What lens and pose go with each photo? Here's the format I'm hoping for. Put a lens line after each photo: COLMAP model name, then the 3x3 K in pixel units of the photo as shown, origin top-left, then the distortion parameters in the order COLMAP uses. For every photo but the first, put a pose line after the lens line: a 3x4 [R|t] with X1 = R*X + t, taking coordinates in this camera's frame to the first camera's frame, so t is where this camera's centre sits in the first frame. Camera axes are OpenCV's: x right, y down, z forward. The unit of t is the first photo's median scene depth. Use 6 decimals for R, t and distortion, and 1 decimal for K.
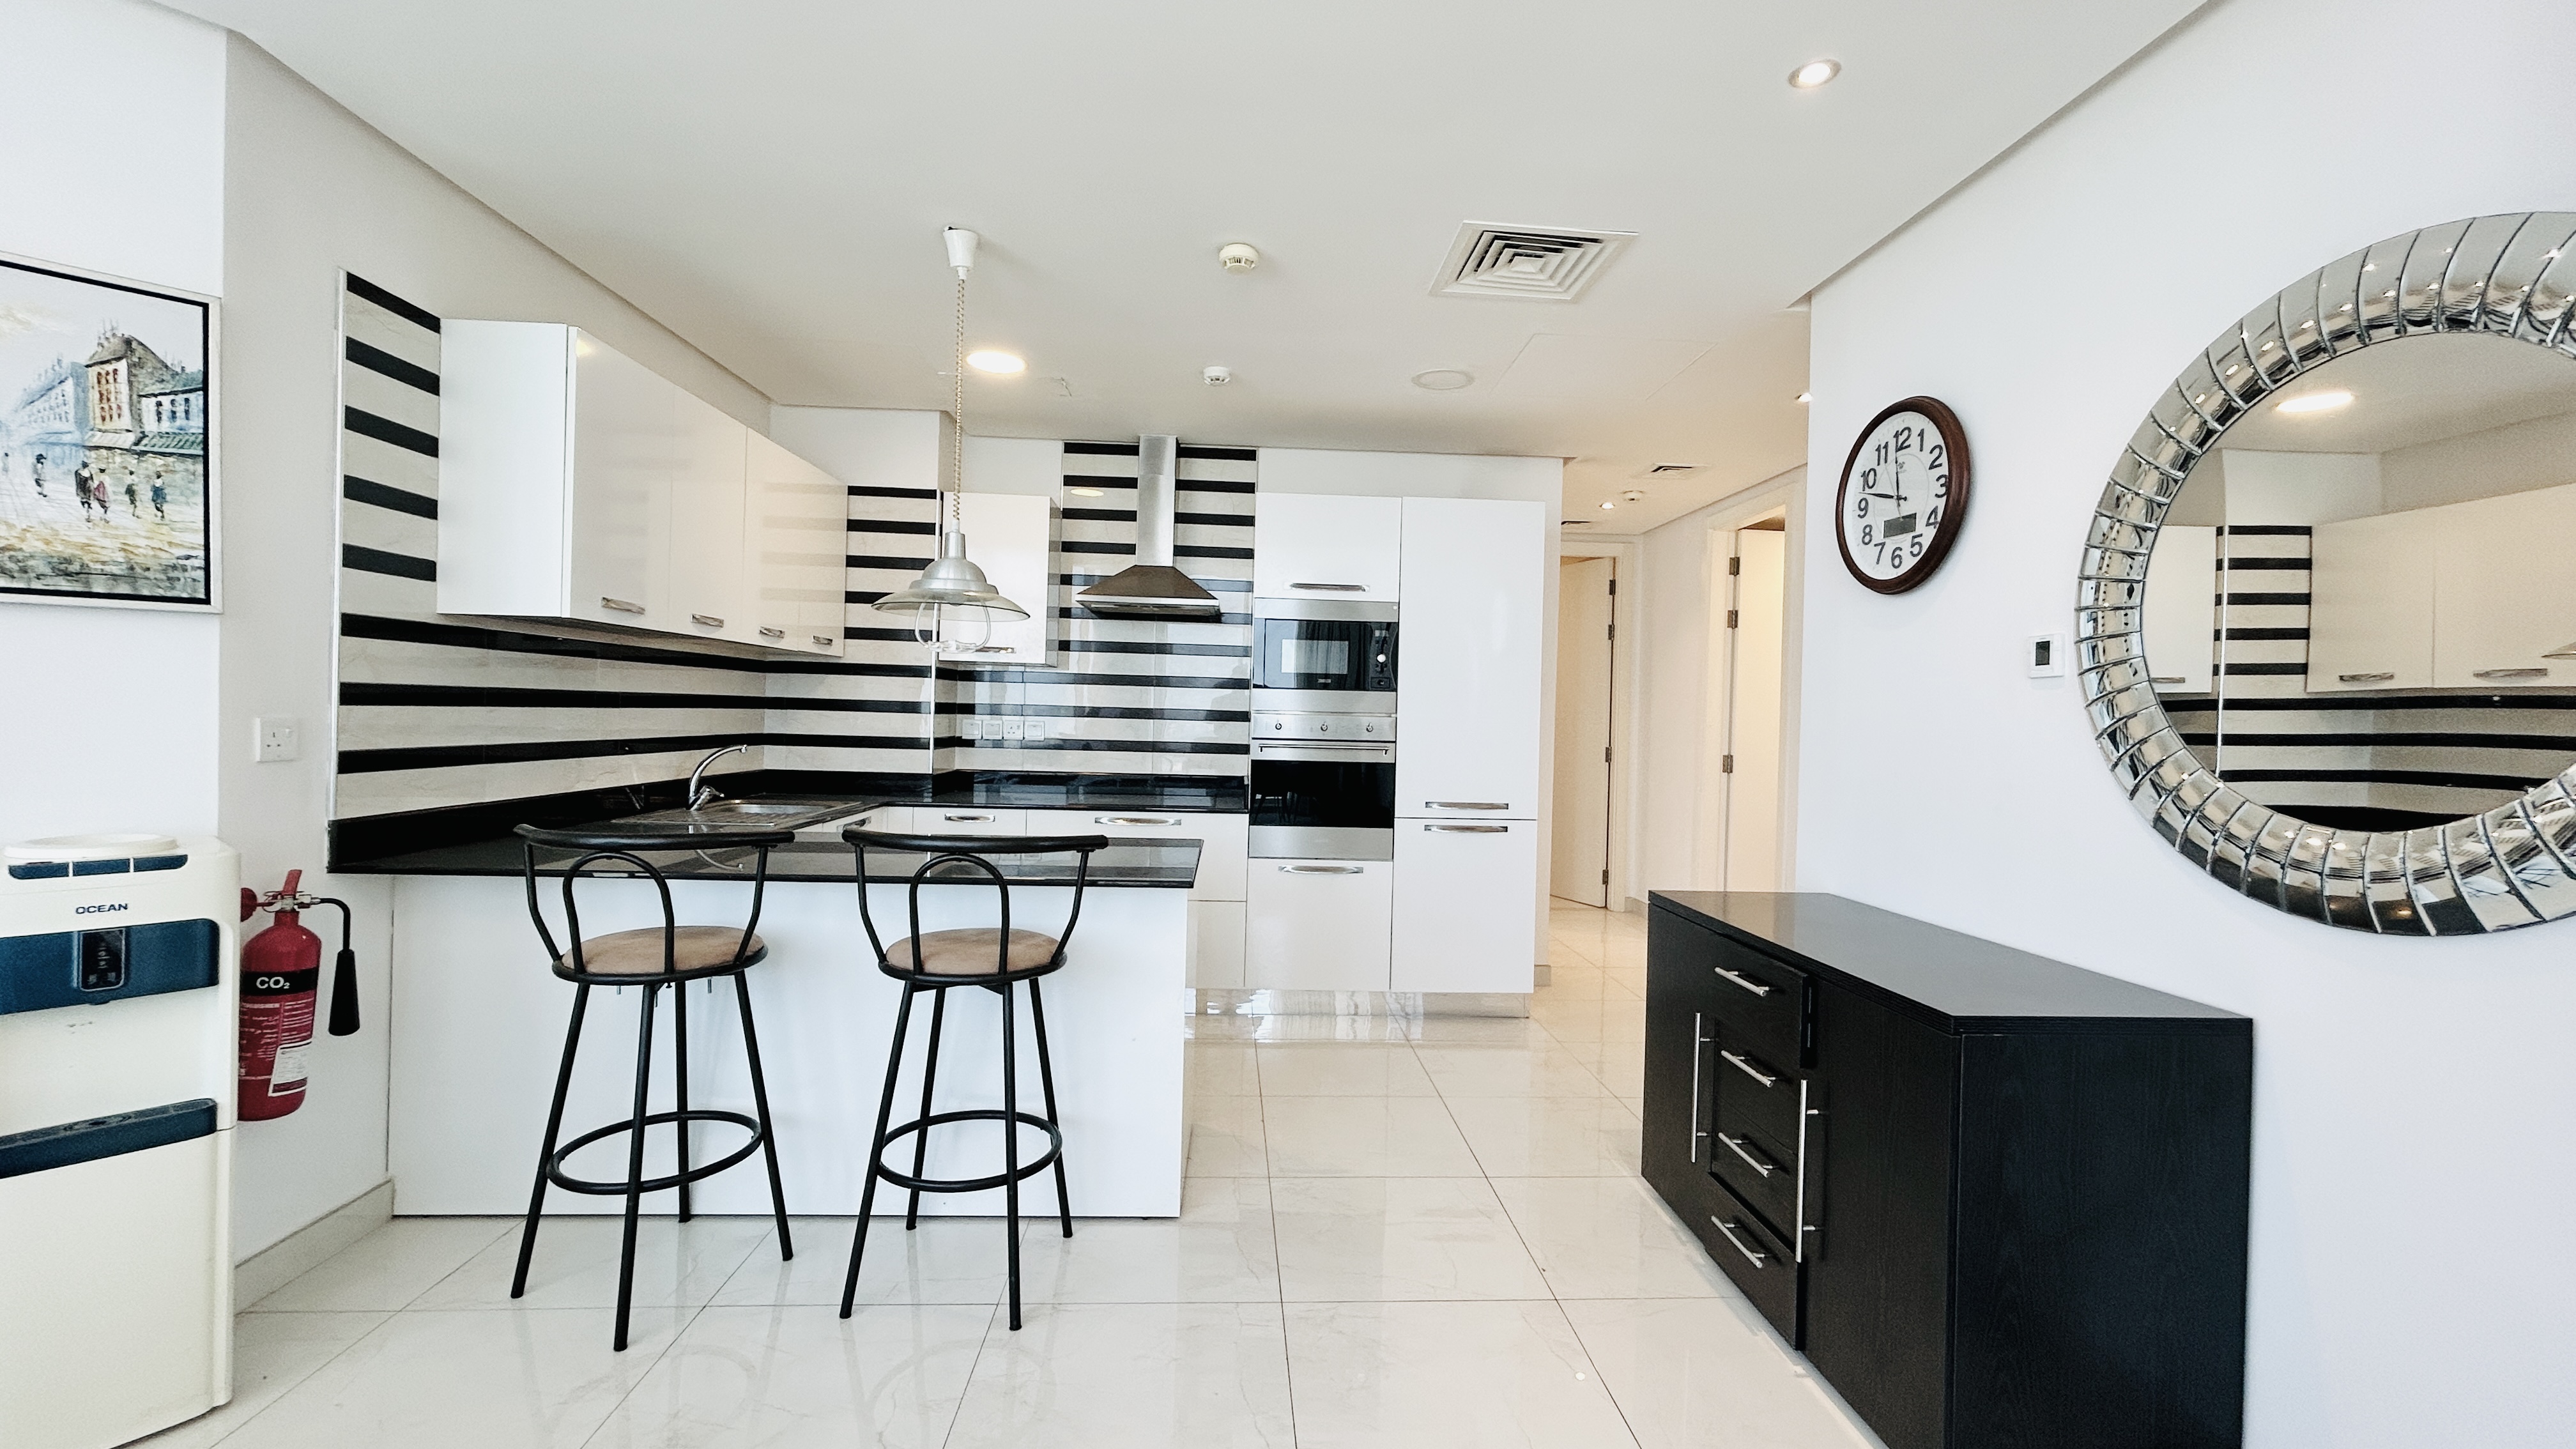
lens RADIAL K [[1036.6, 0, 1288.6], [0, 1036.6, 722.9], [0, 0, 1]] dist [-0.001615, 0.000970]
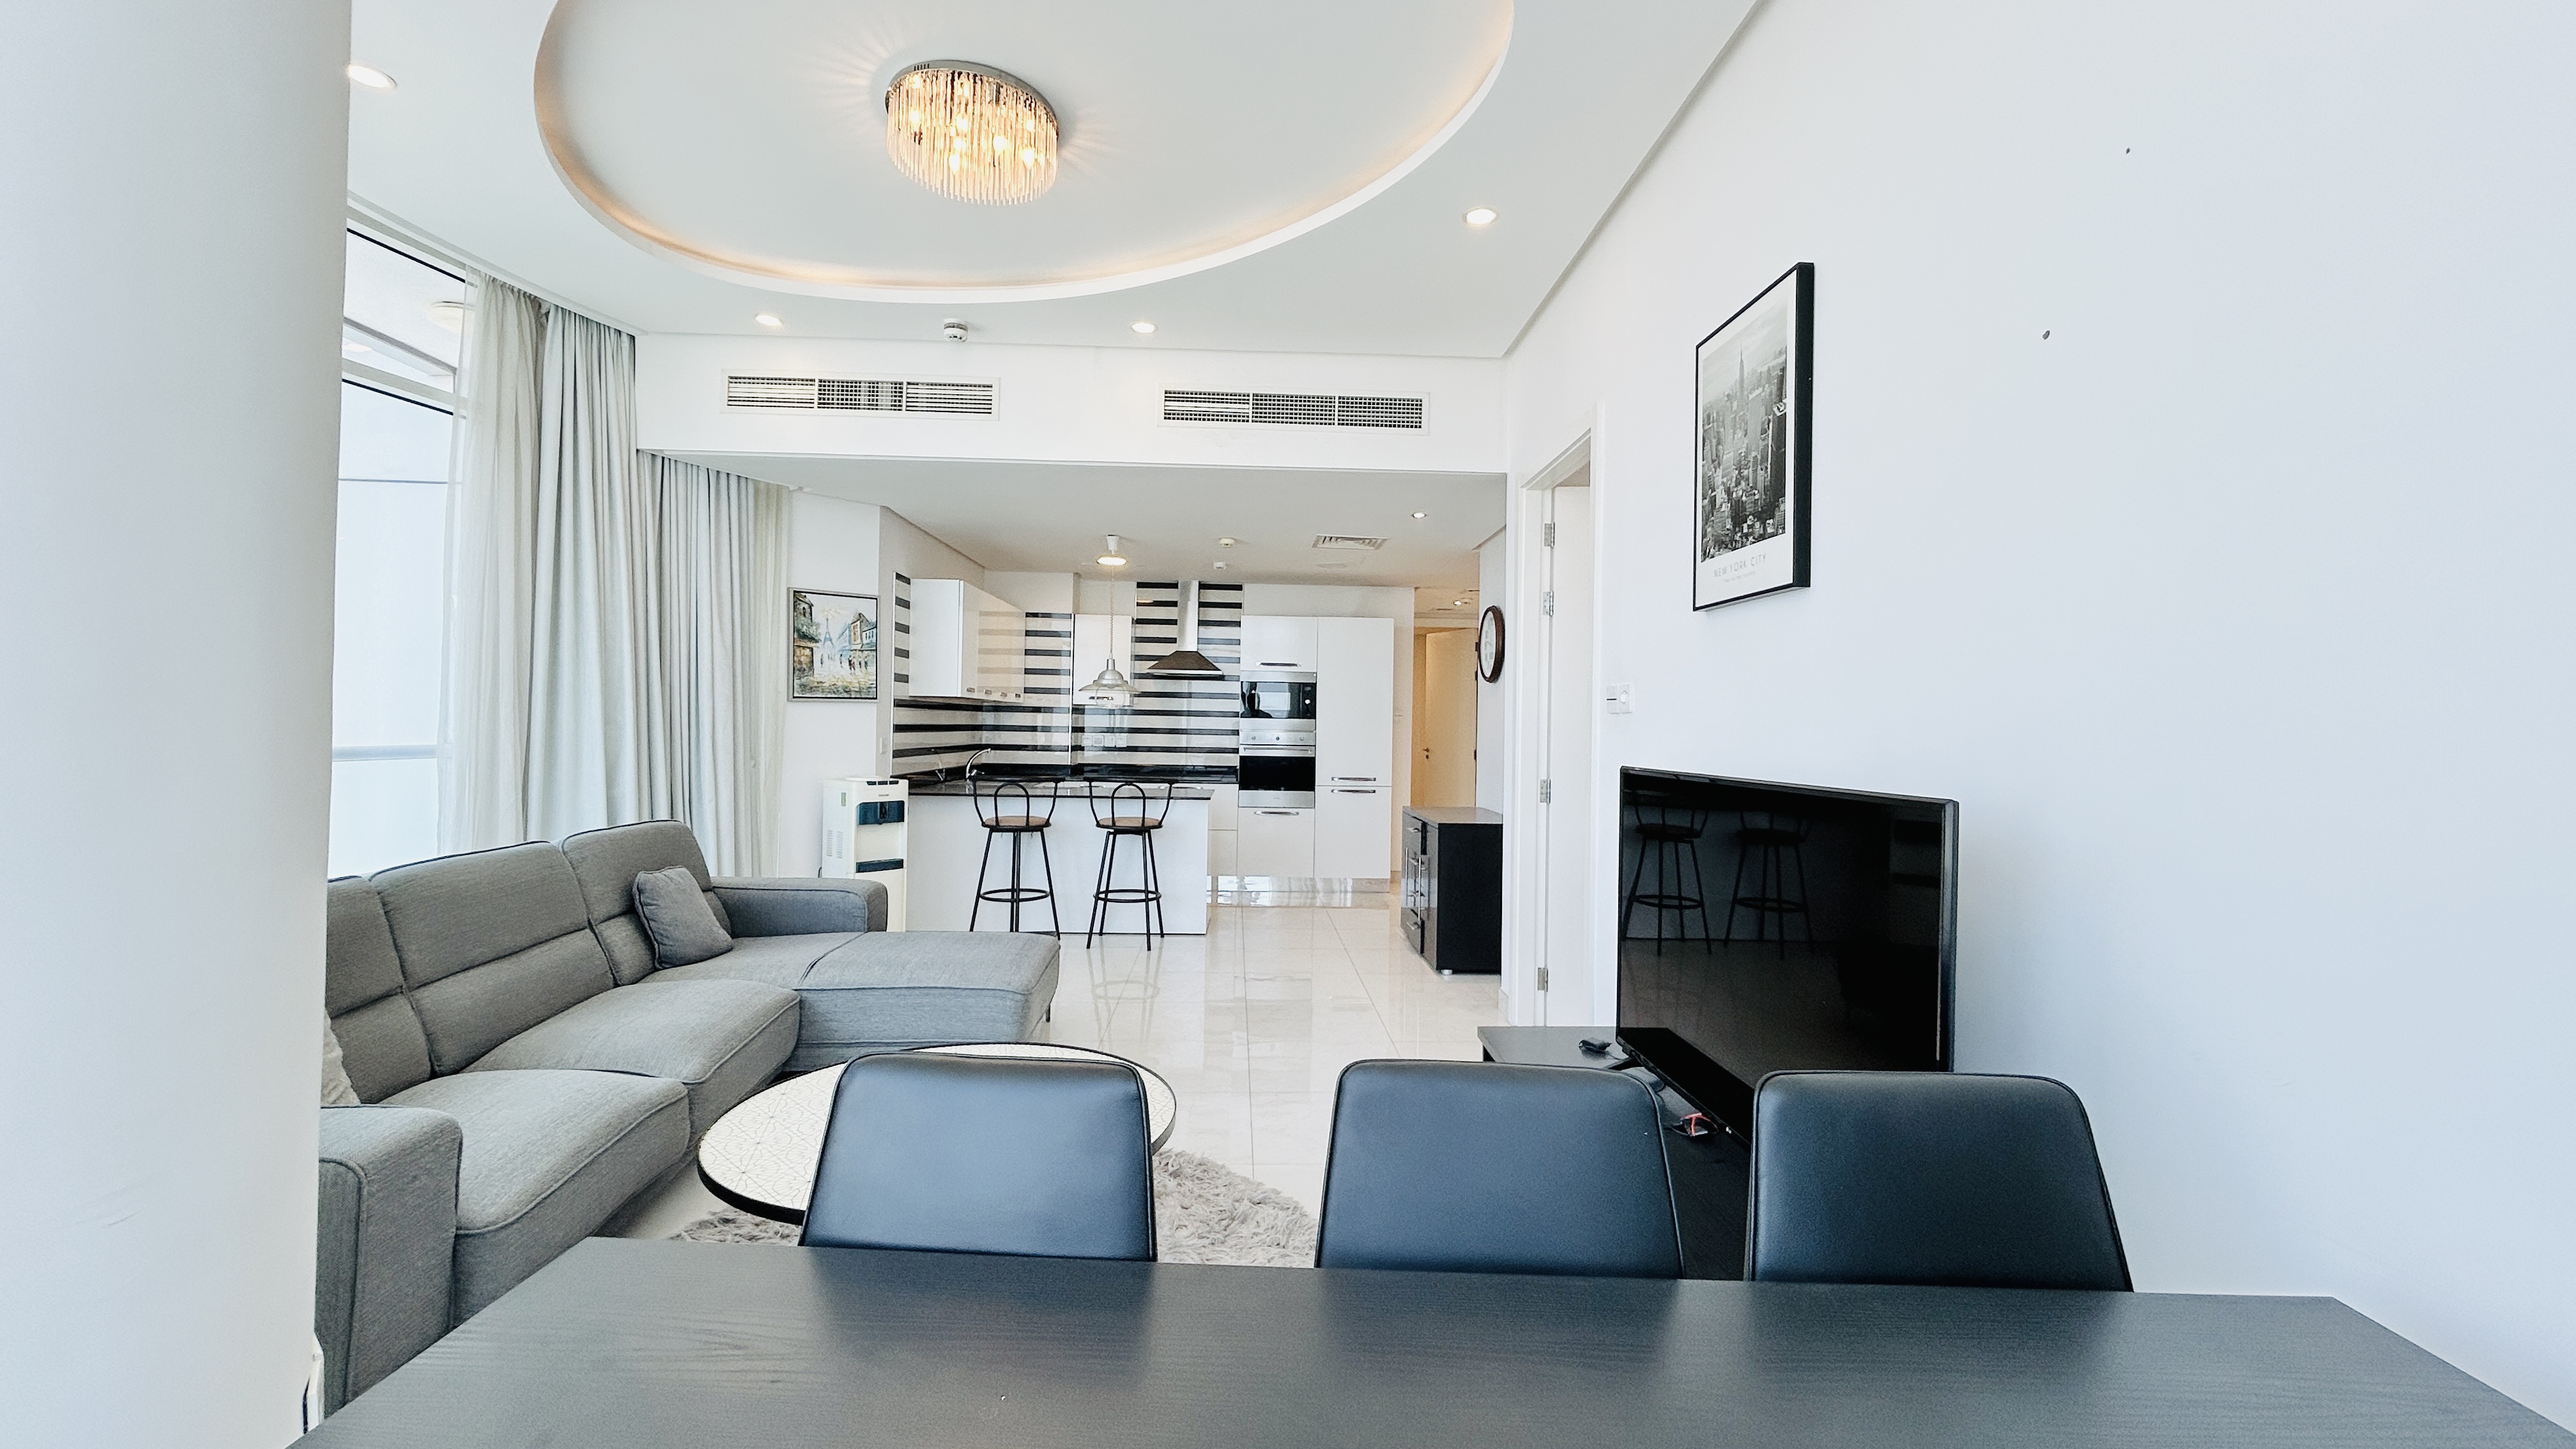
lens RADIAL K [[1036.6, 0, 1283.8], [0, 1036.6, 732.9], [0, 0, 1]] dist [-0.001615, 0.000970]
pose [[0.999811, -0.007829, -0.017777, 0.075129], [0.007803, 0.999968, -0.001522, -0.002552], [0.017788, 0.001383, 0.999841, -0.858842]]
